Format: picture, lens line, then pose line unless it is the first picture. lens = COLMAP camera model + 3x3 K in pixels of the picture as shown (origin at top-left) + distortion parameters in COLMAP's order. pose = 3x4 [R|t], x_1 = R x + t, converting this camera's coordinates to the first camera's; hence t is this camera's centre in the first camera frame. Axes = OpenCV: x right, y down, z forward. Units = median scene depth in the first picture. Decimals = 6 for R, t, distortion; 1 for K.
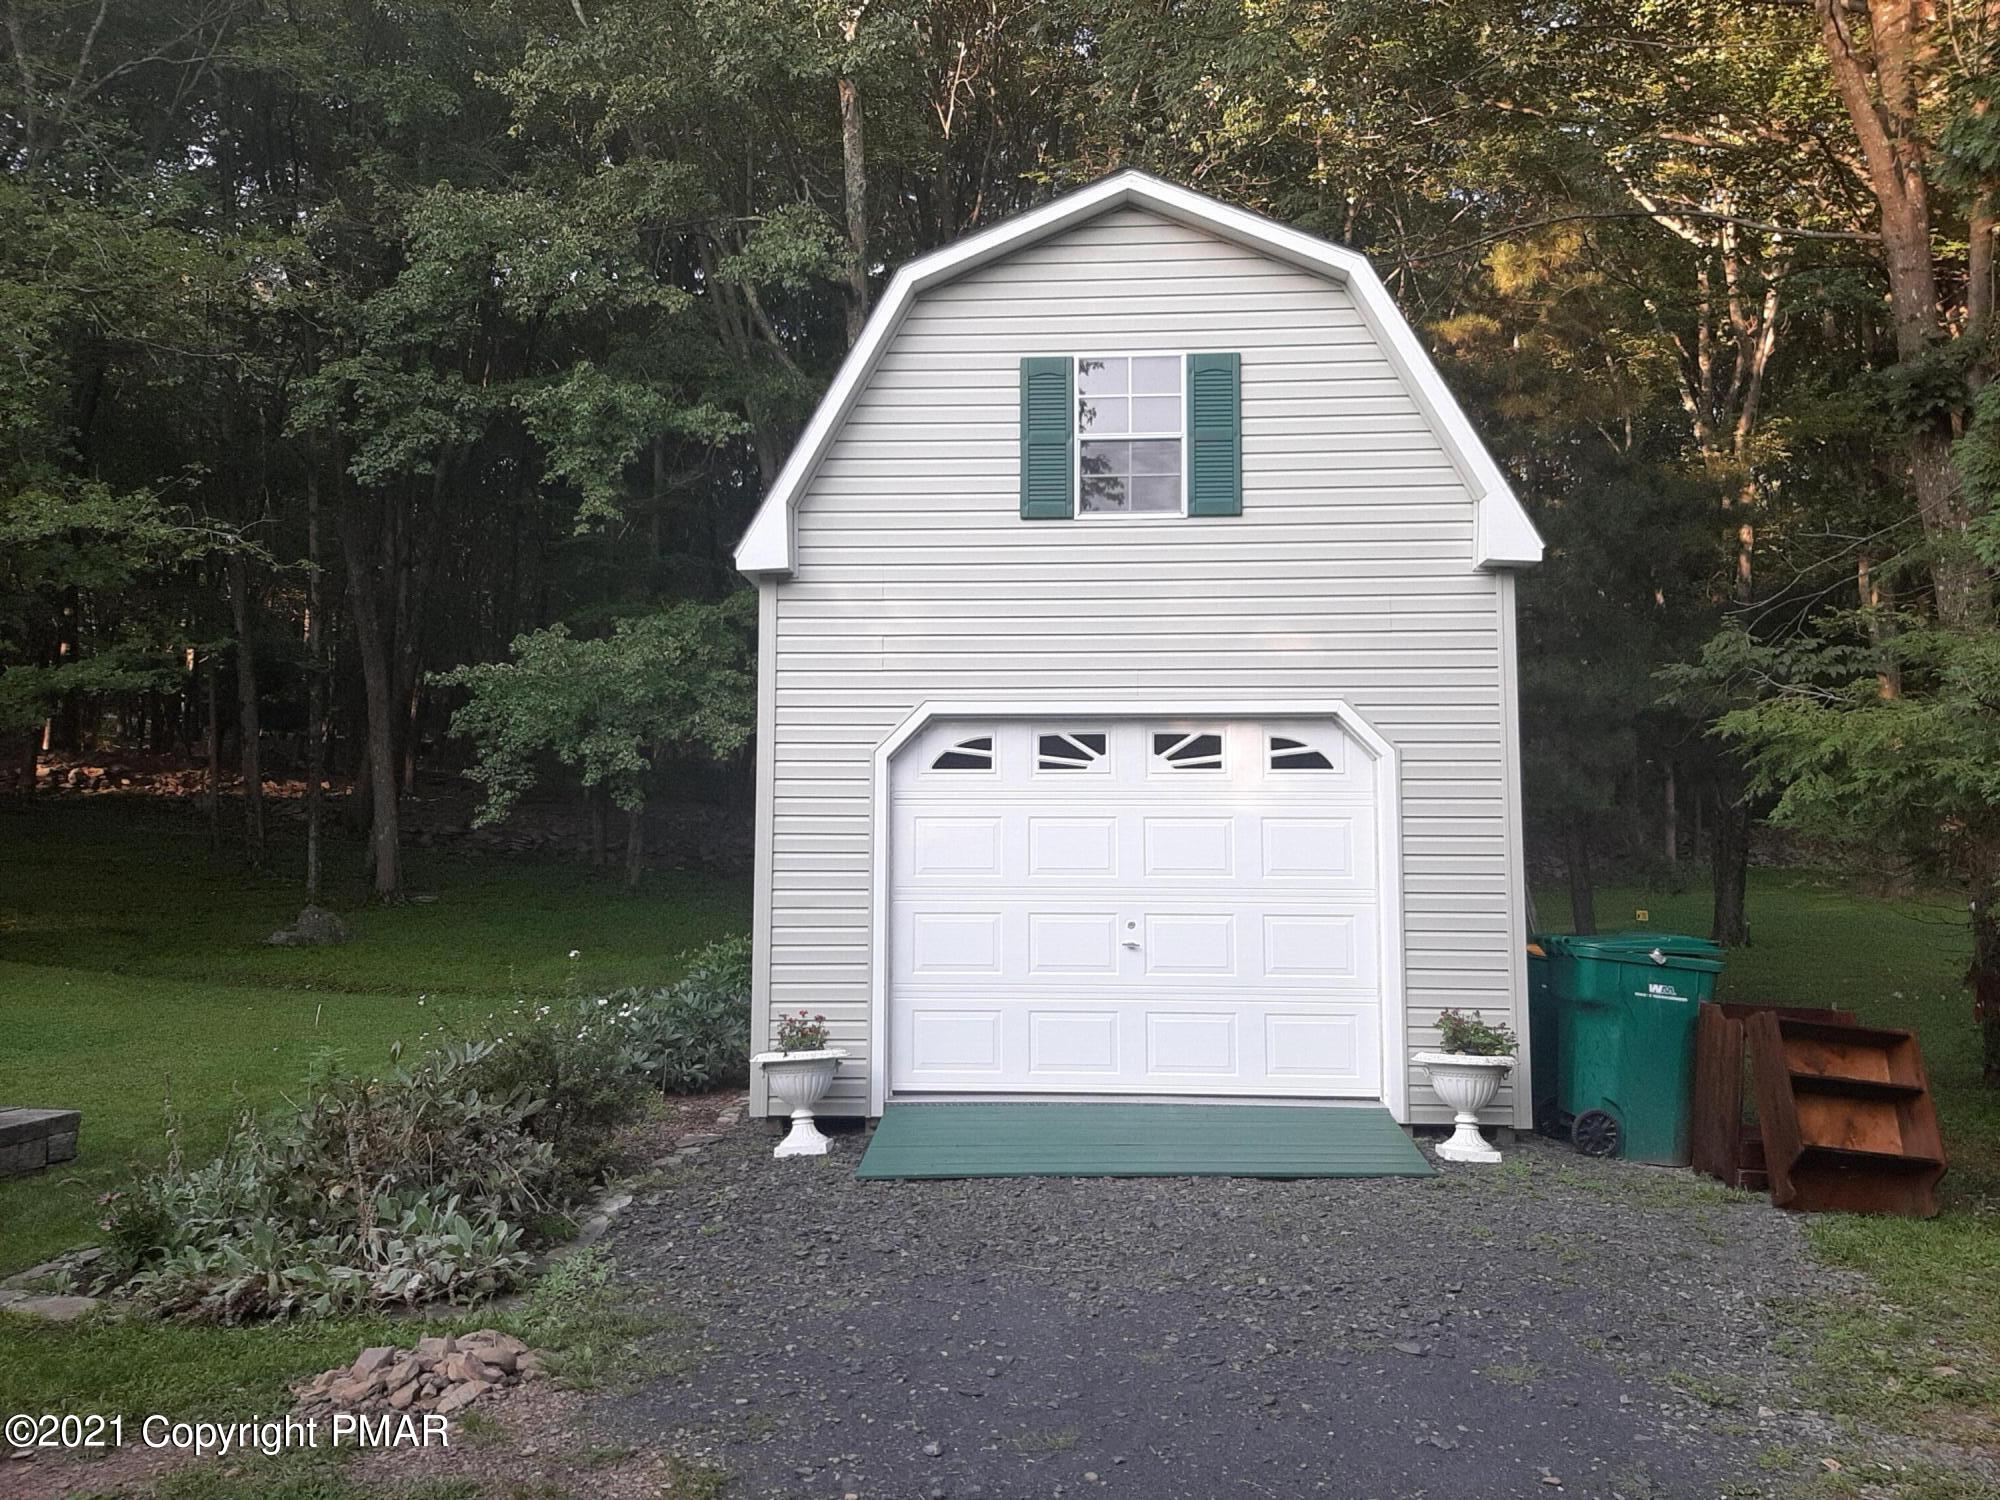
lens RADIAL K [[1574.9, 0, 1000.0], [0, 1574.9, 750.0], [0, 0, 1]] dist [0.127964, -0.242630]
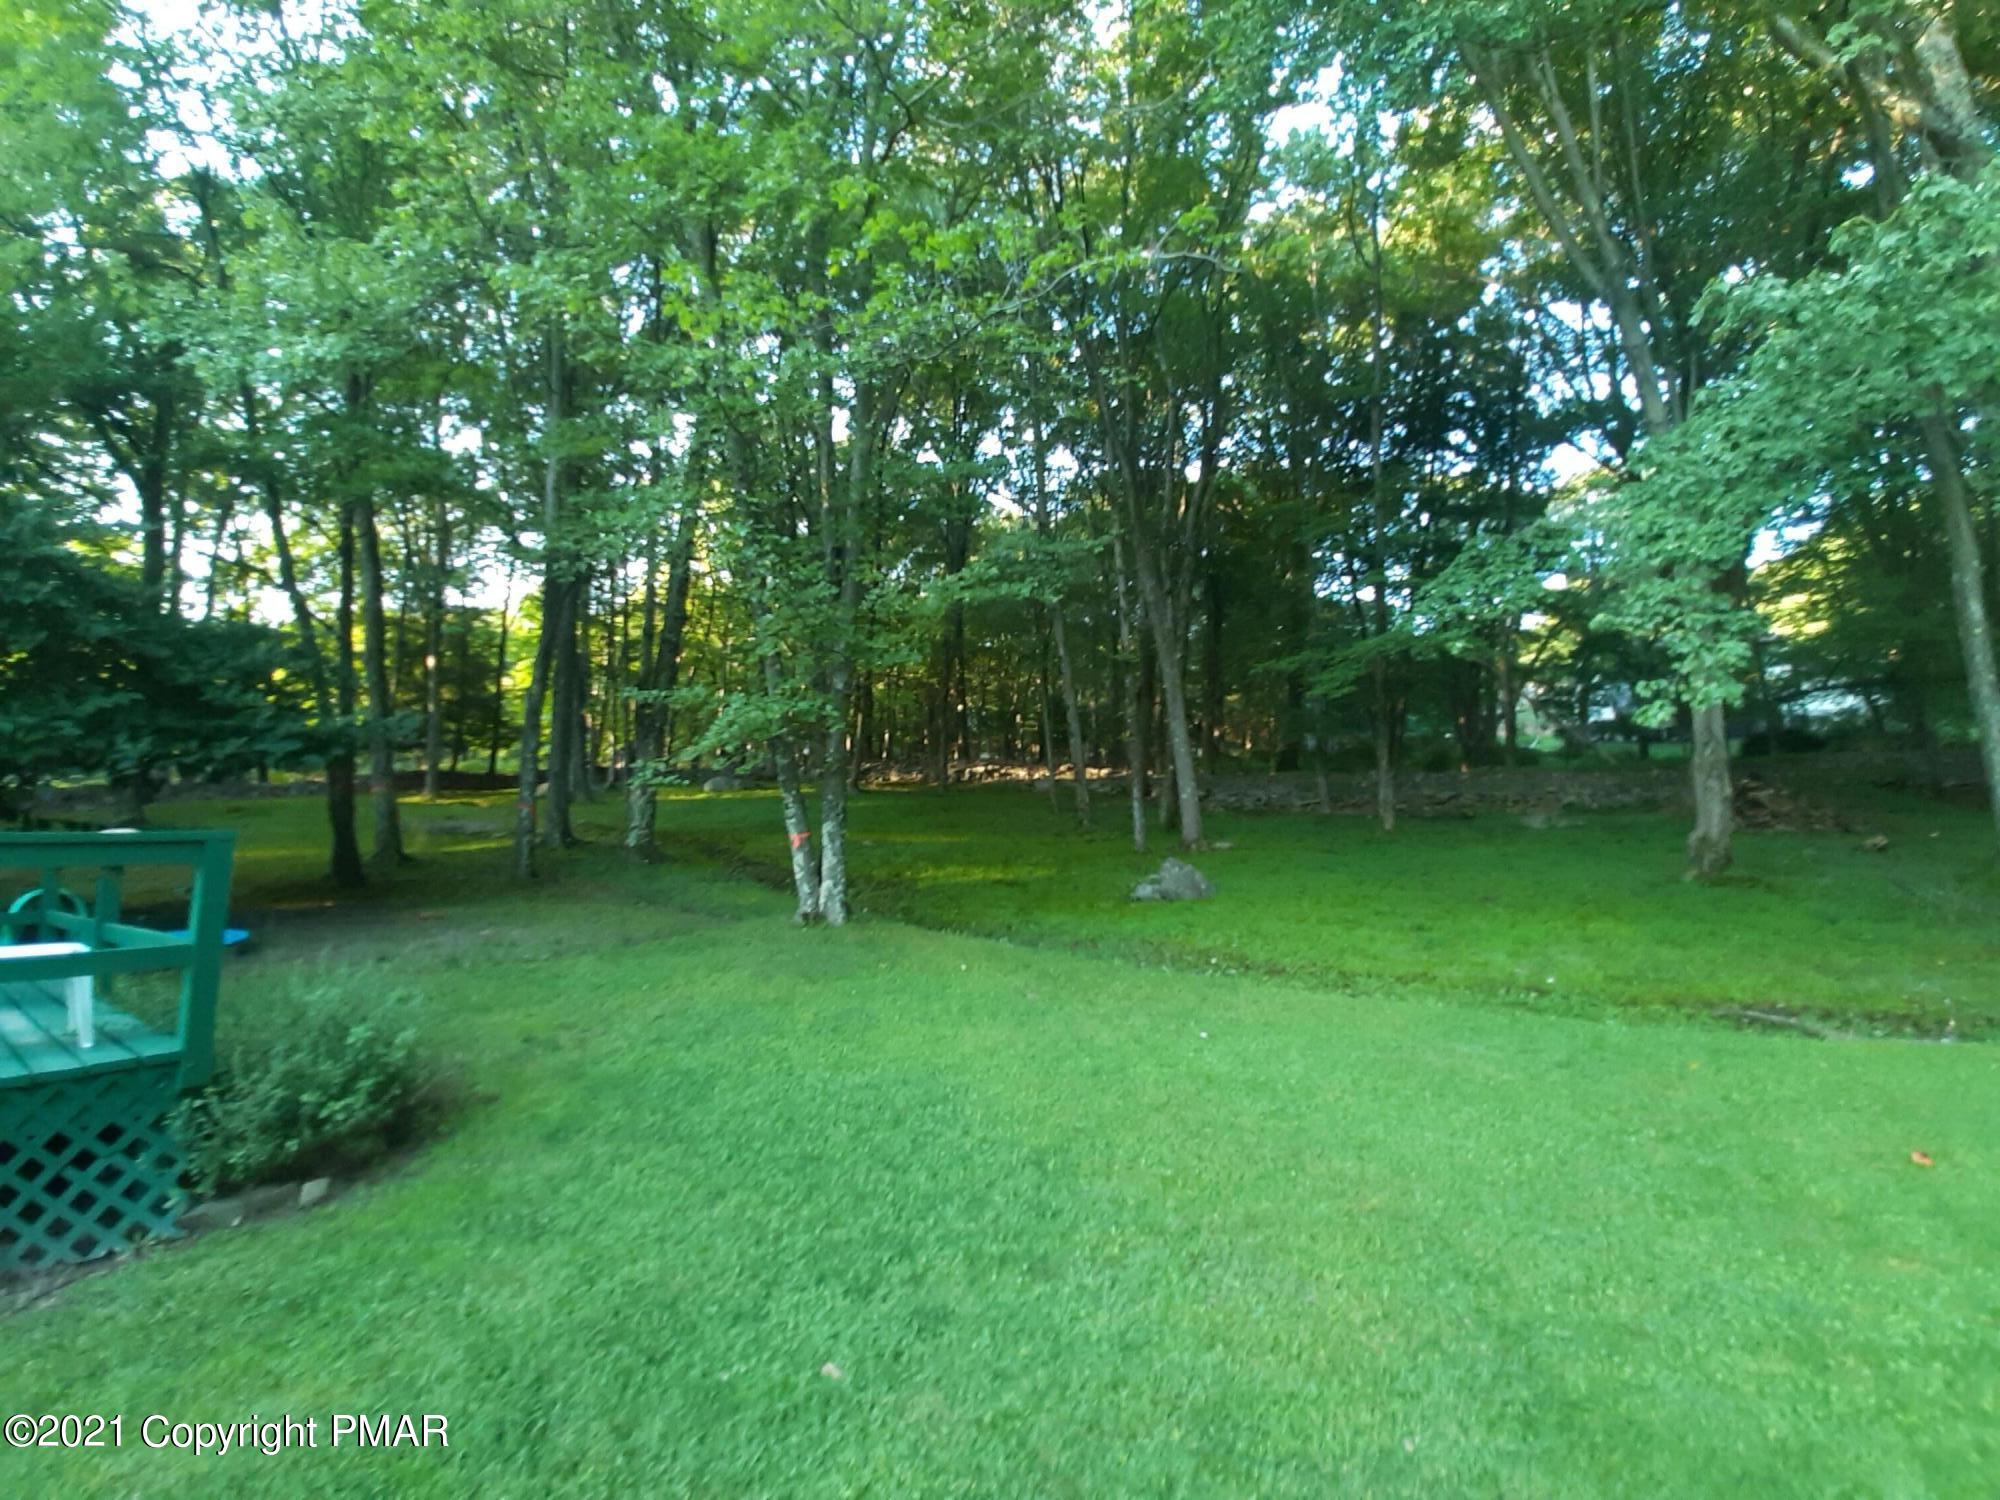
lens RADIAL K [[791.3, 0, 1000.0], [0, 791.3, 750.0], [0, 0, 1]] dist [0.019064, -0.016483]
pose [[0.880599, -0.077220, -0.467528, -0.283724], [0.070447, 0.997003, -0.031983, 0.036449], [0.468596, -0.004772, 0.883400, 0.502000]]
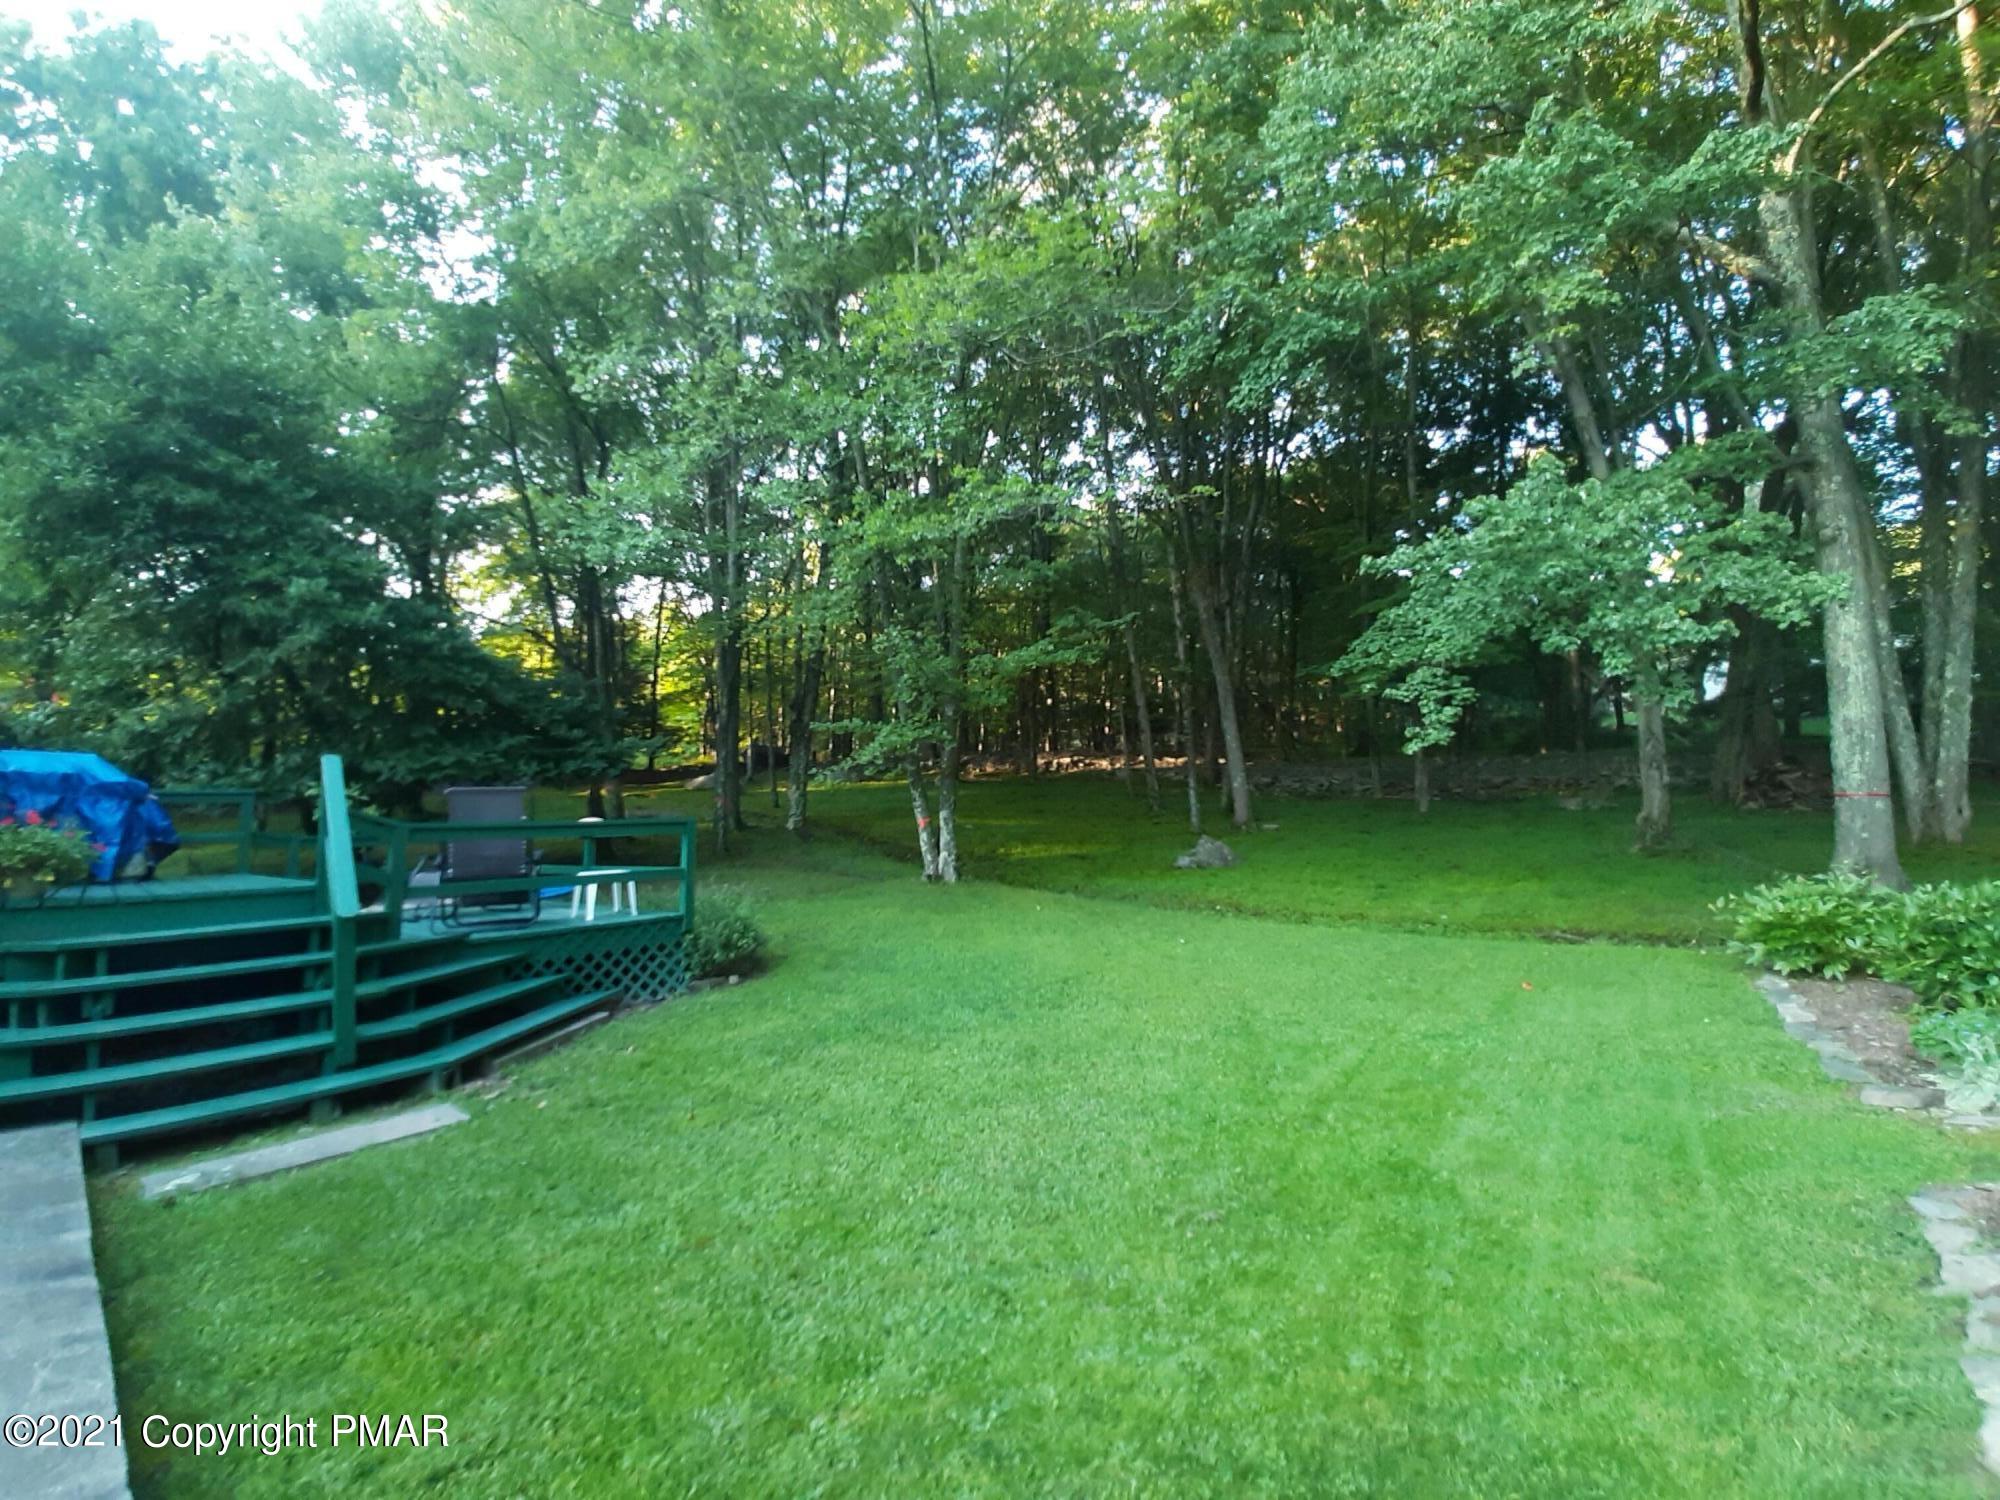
lens RADIAL K [[791.3, 0, 1000.0], [0, 791.3, 750.0], [0, 0, 1]] dist [0.019064, -0.016483]
pose [[0.817082, -0.082957, -0.570523, -0.191706], [0.085346, 0.996095, -0.022608, 0.027224], [0.570170, -0.030220, 0.820971, 0.375338]]
